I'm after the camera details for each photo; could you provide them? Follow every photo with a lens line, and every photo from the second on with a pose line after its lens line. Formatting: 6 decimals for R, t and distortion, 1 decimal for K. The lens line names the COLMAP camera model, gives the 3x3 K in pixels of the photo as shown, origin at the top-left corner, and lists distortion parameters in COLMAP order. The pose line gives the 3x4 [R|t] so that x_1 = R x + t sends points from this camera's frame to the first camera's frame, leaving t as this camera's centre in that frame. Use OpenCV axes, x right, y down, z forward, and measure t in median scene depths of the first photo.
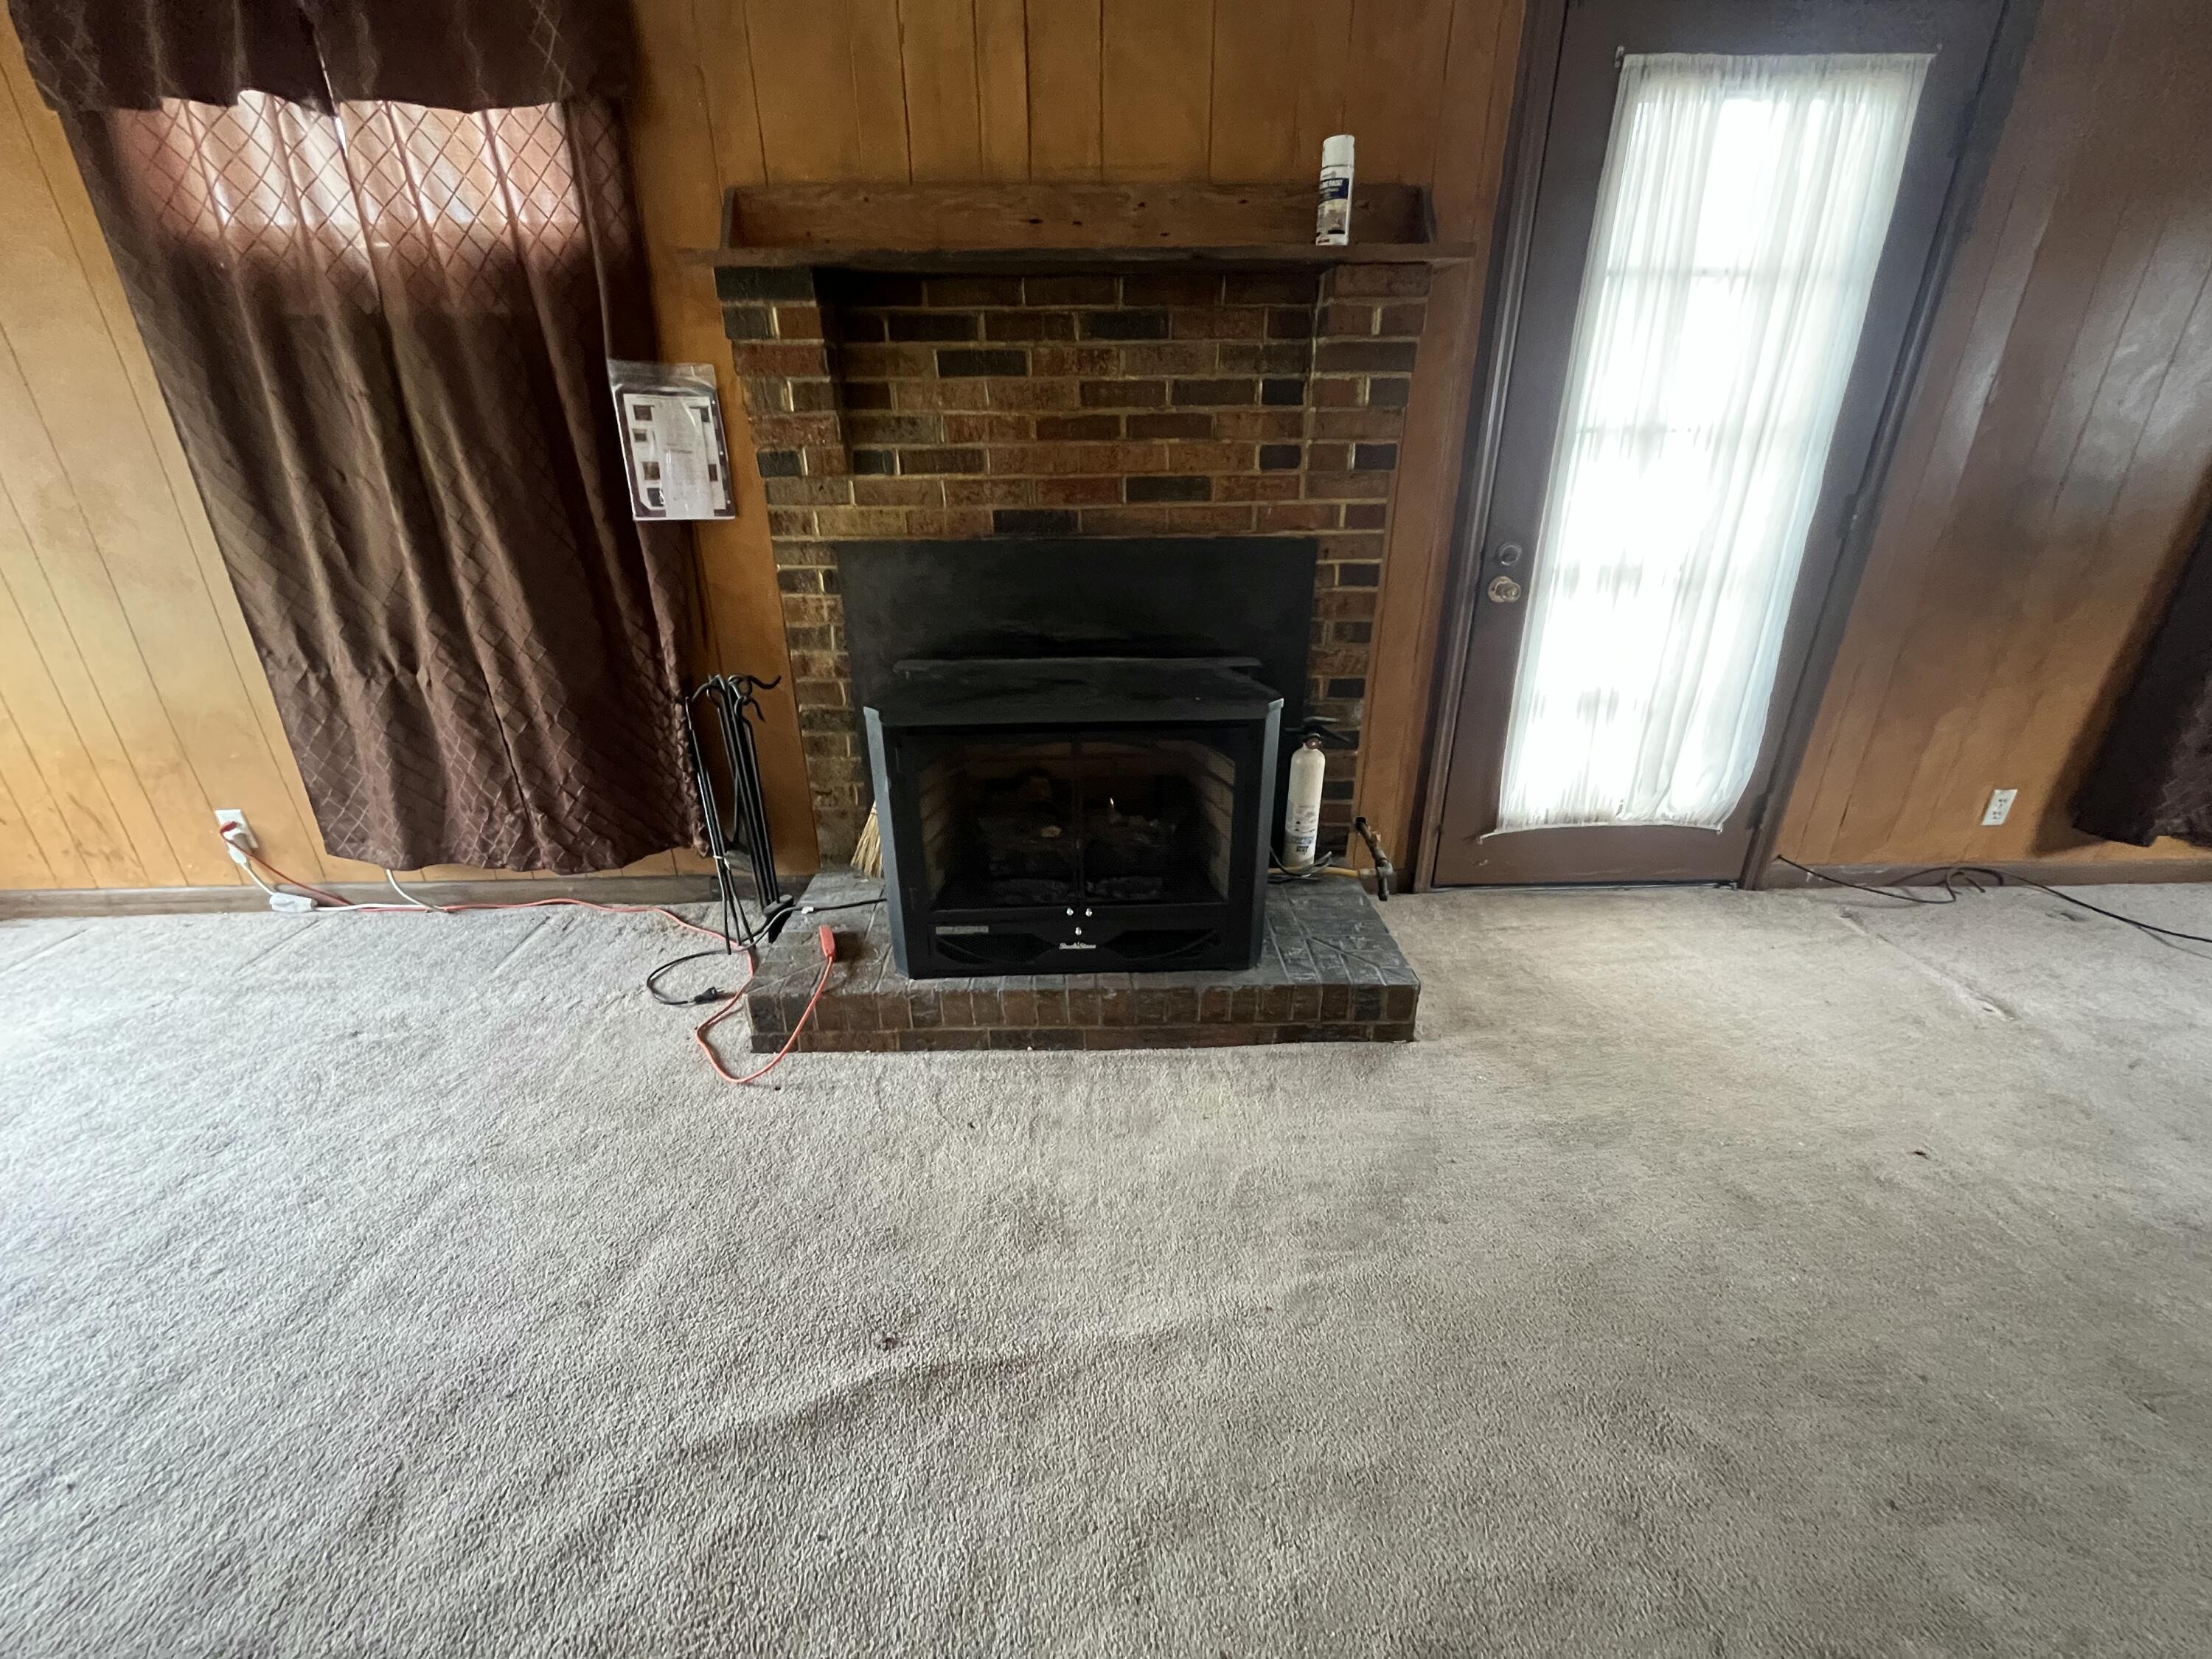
lens RADIAL K [[895.0, 0, 1107.1], [0, 895.0, 824.3], [0, 0, 1]] dist [-0.001162, -0.001437]
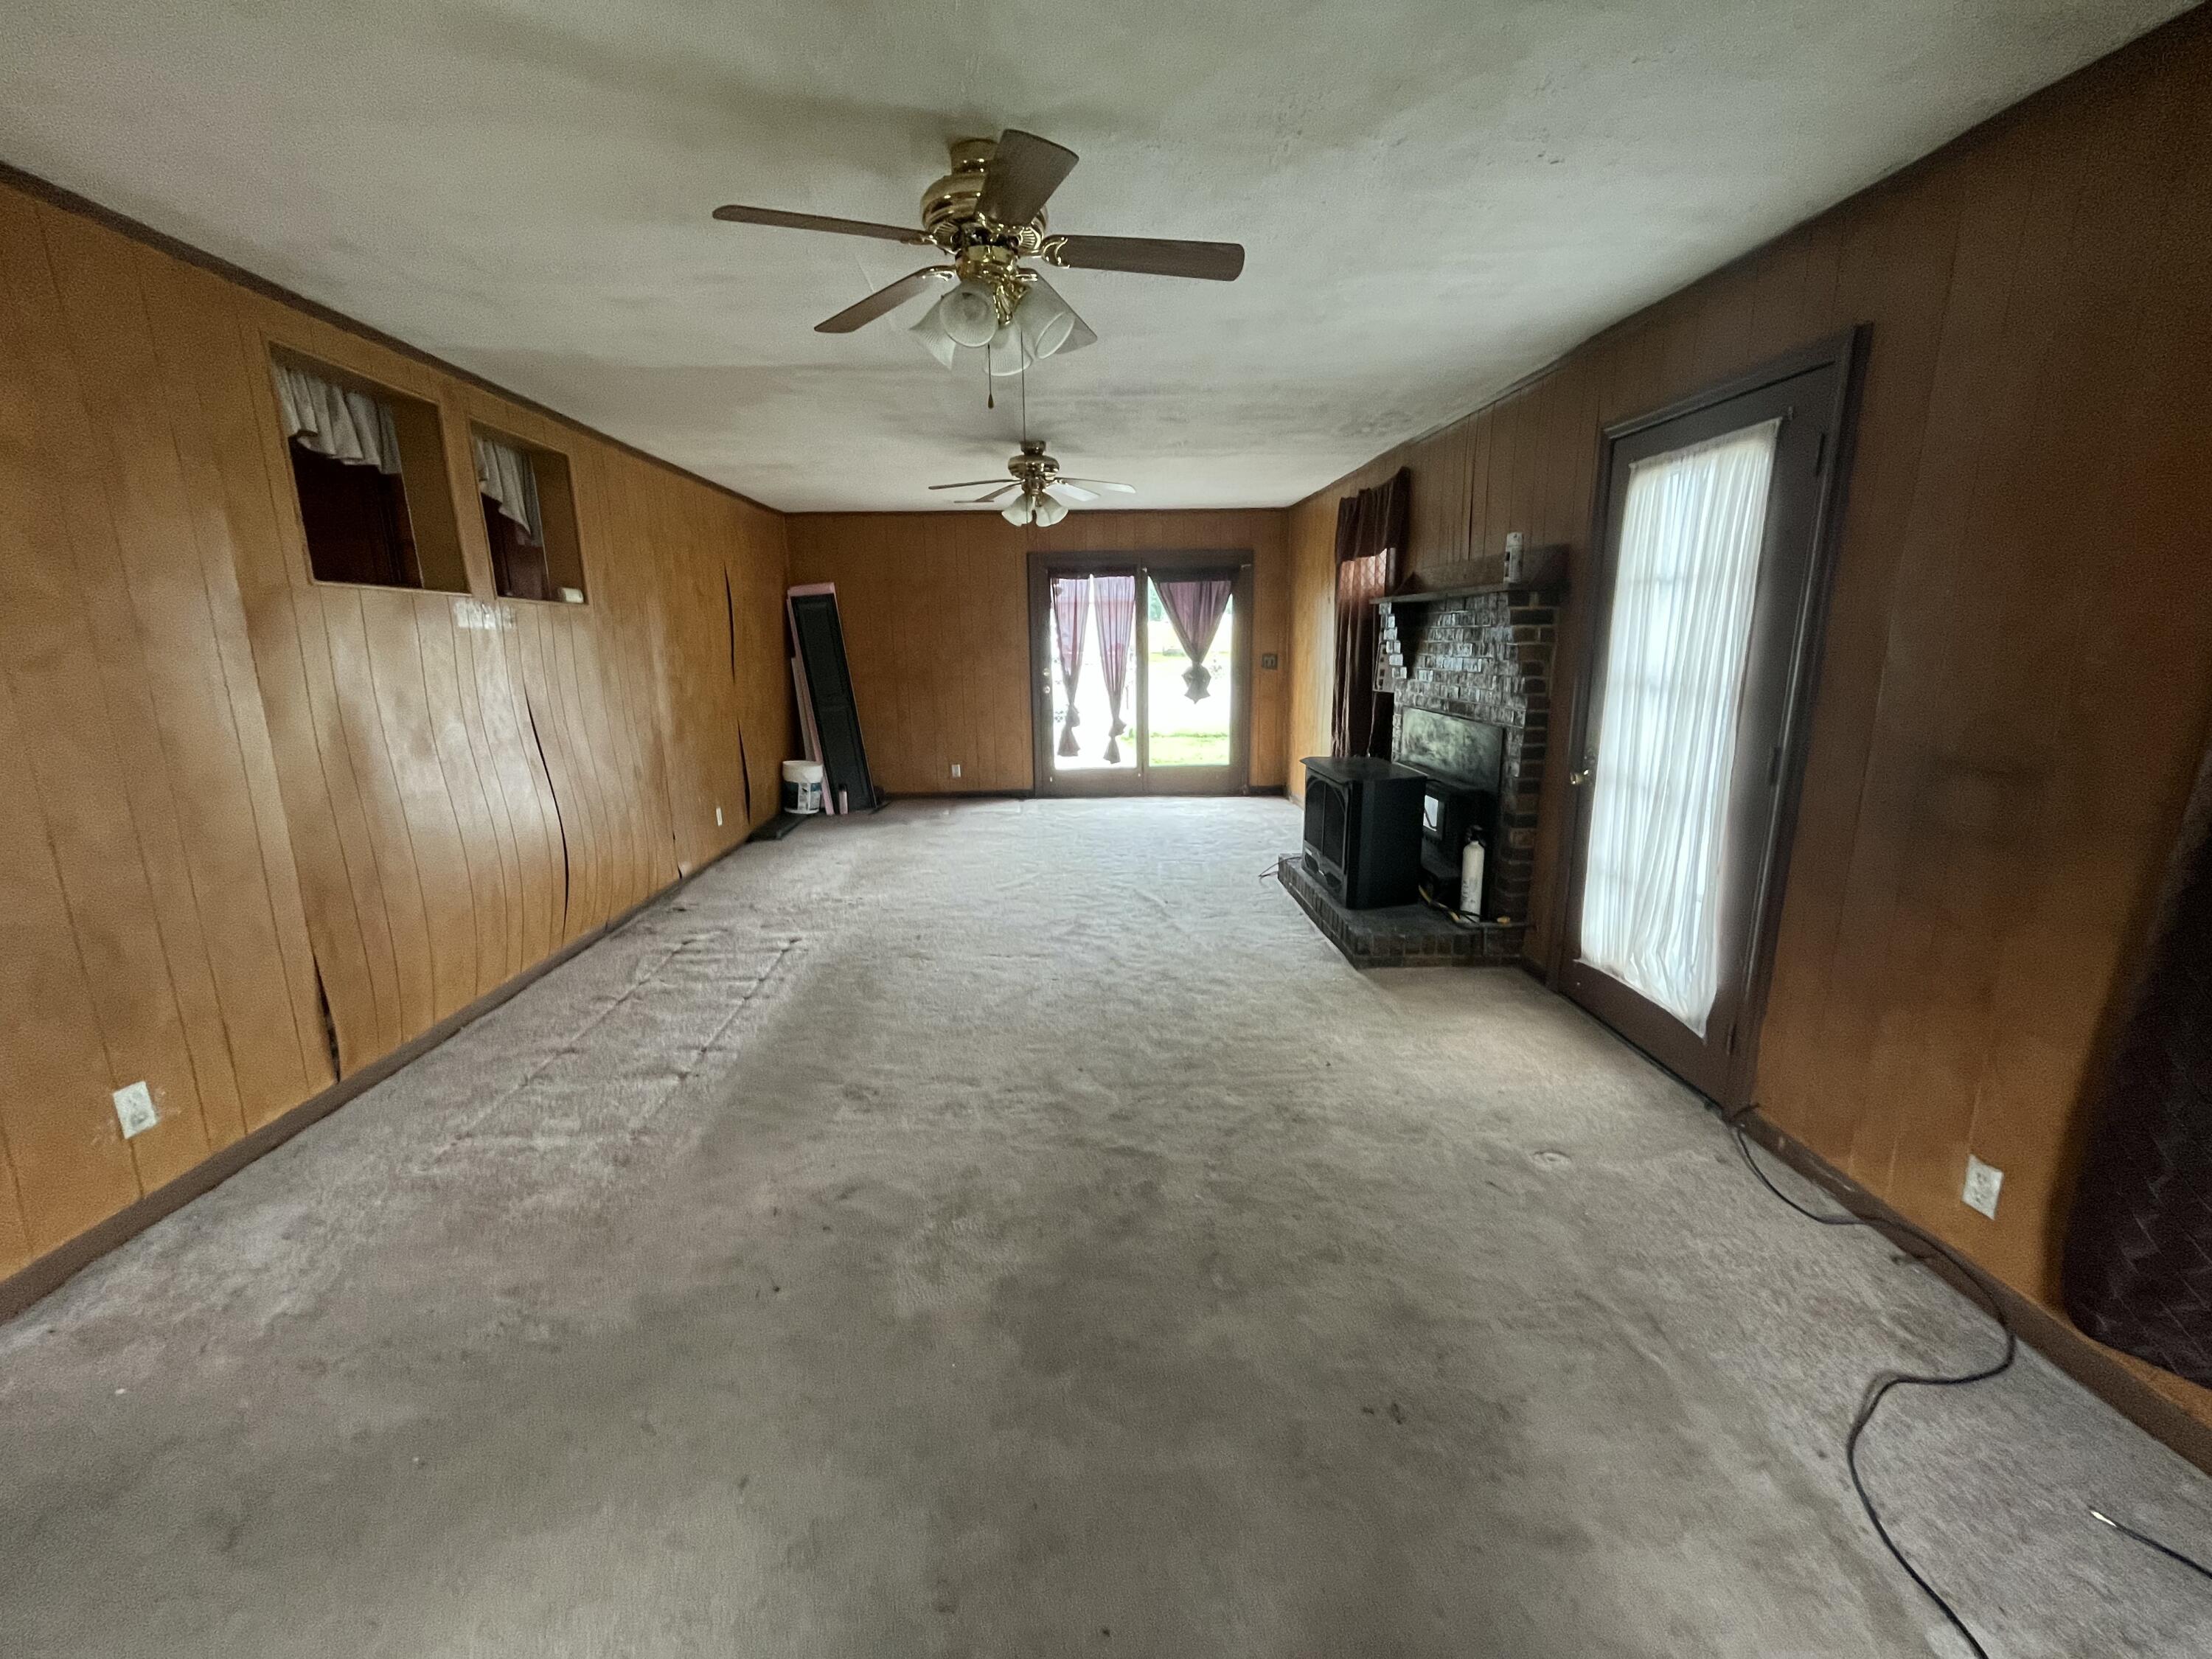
lens RADIAL K [[895.0, 0, 1101.9], [0, 895.0, 829.5], [0, 0, 1]] dist [-0.001162, -0.001437]
pose [[0.022510, 0.220620, -0.975100, 2.038065], [-0.389009, 0.900415, 0.194742, -0.182163], [0.920959, 0.374939, 0.106091, 0.170302]]
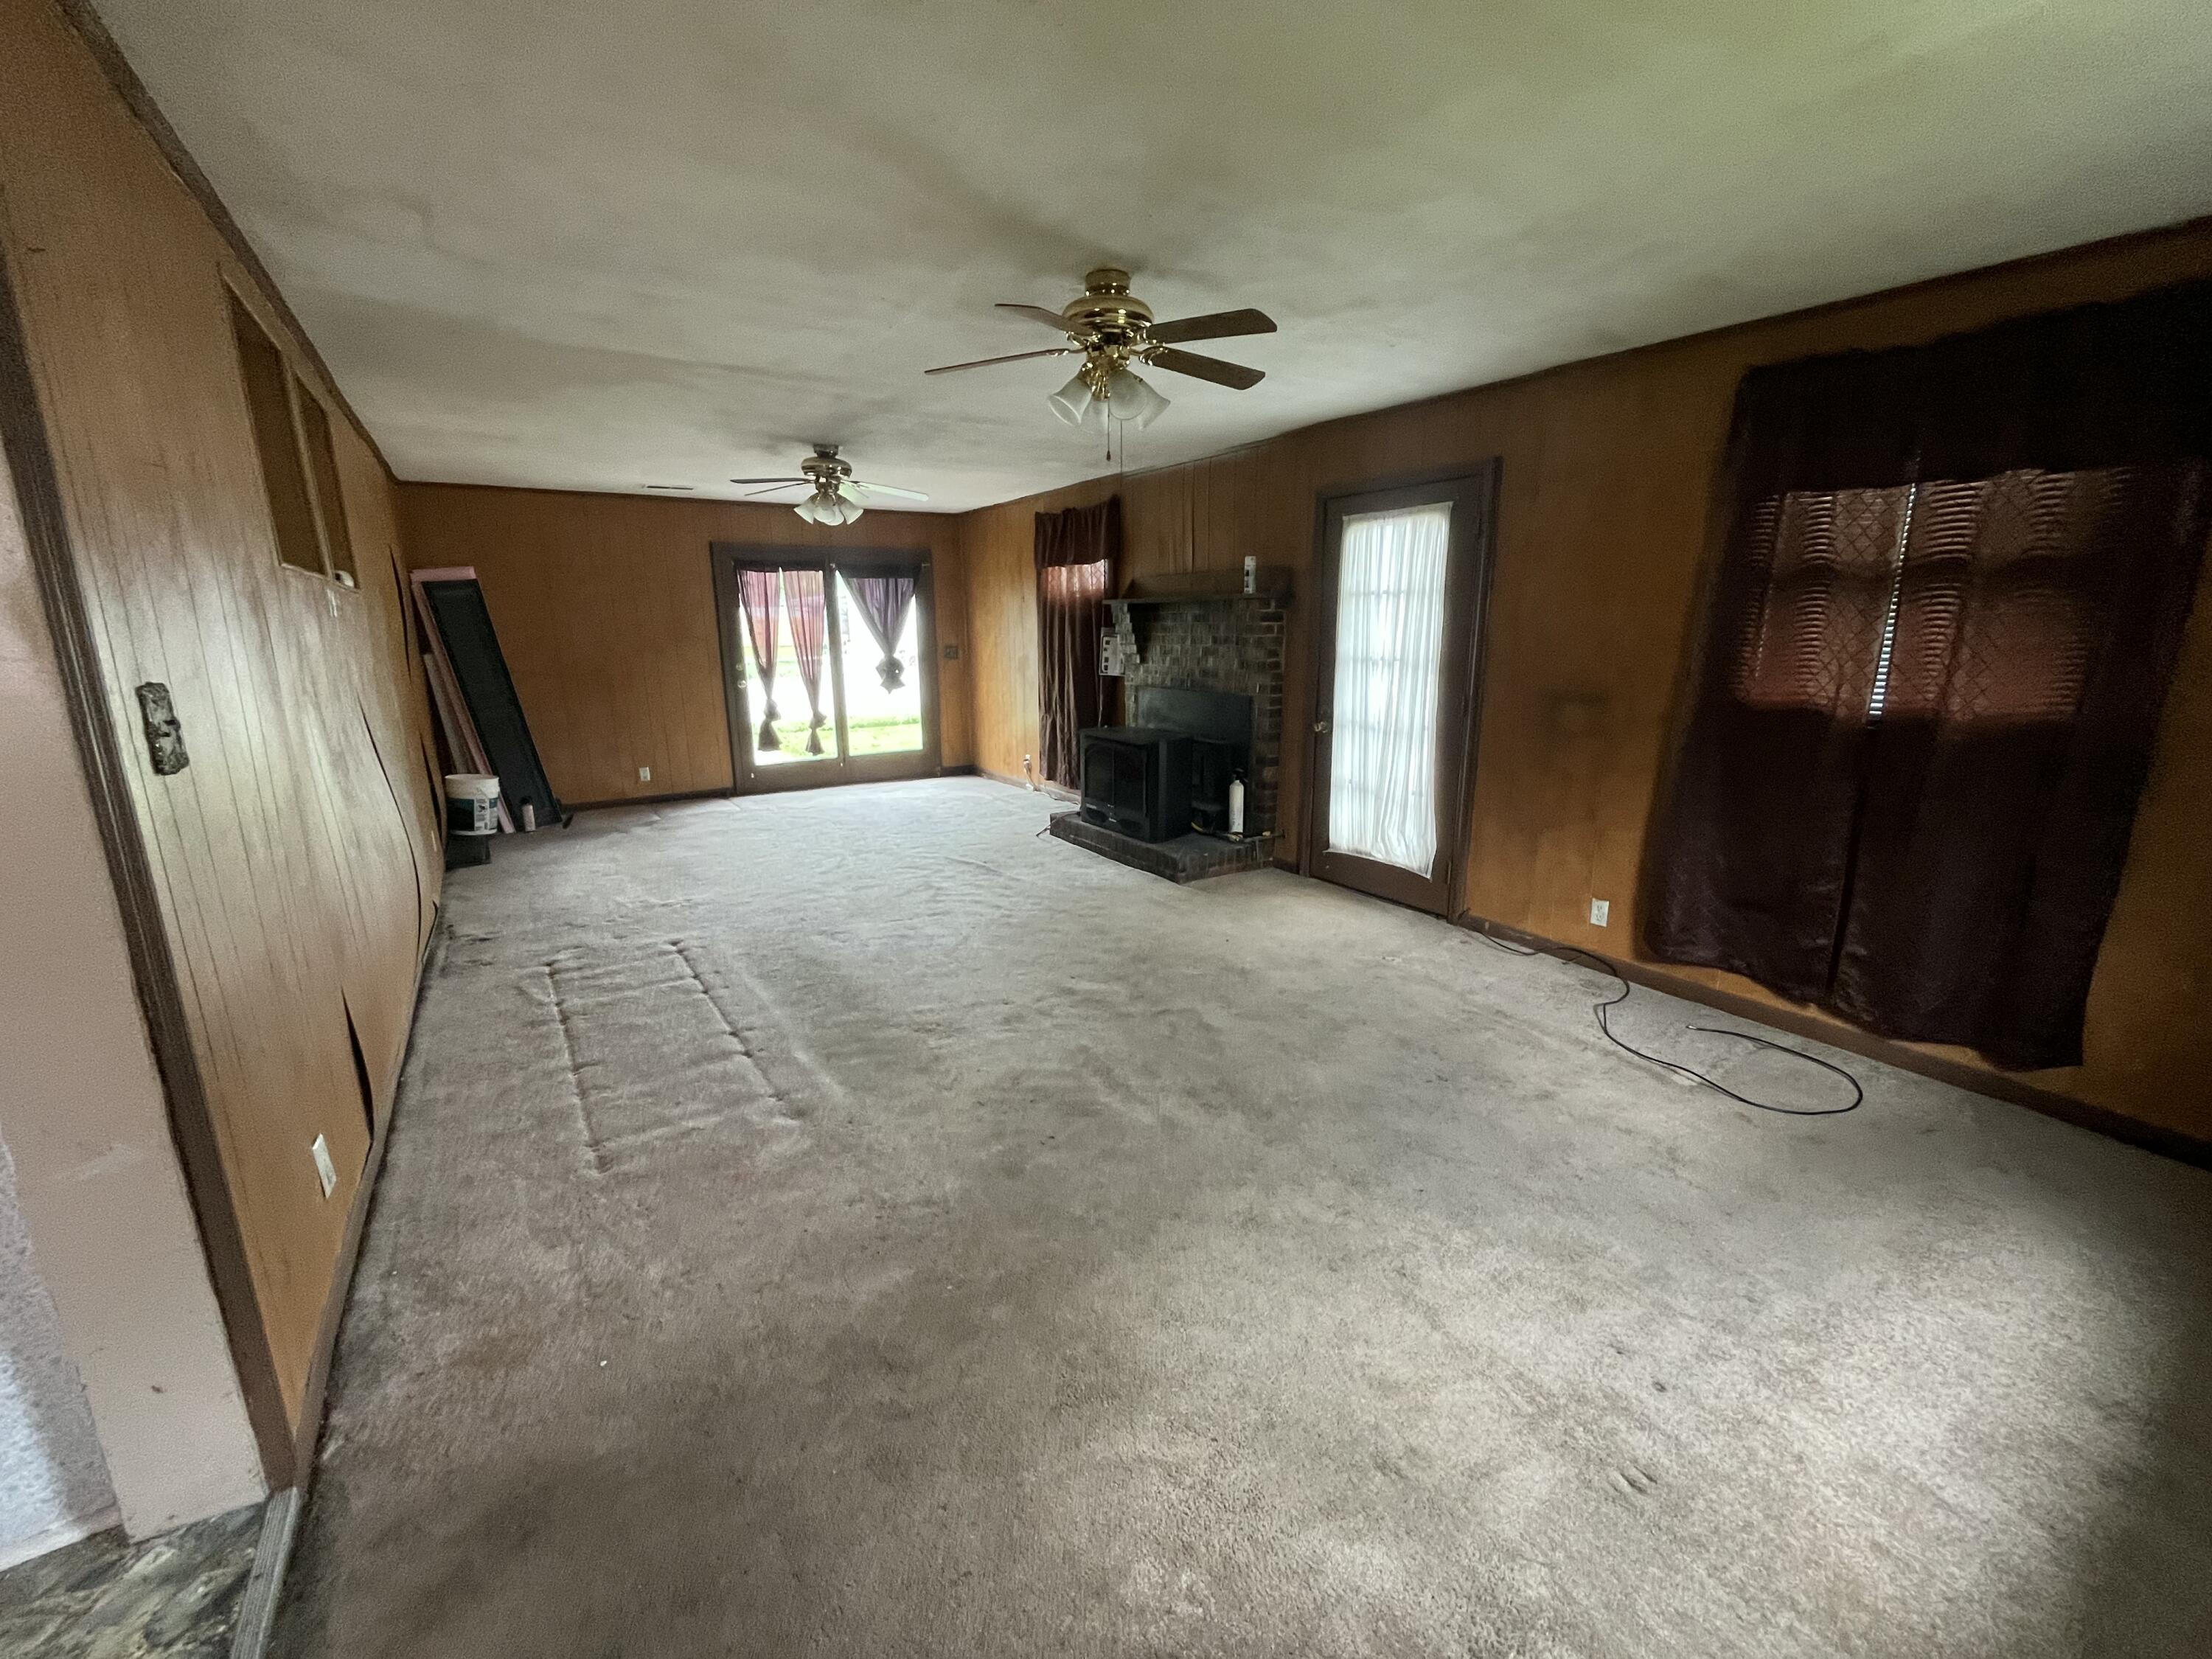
lens RADIAL K [[895.0, 0, 1100.8], [0, 895.0, 827.4], [0, 0, 1]] dist [-0.001162, -0.001437]
pose [[0.525883, 0.193157, -0.828334, 2.174677], [-0.337348, 0.941365, 0.005343, 0.143962], [0.780797, 0.276627, 0.560209, -0.600167]]
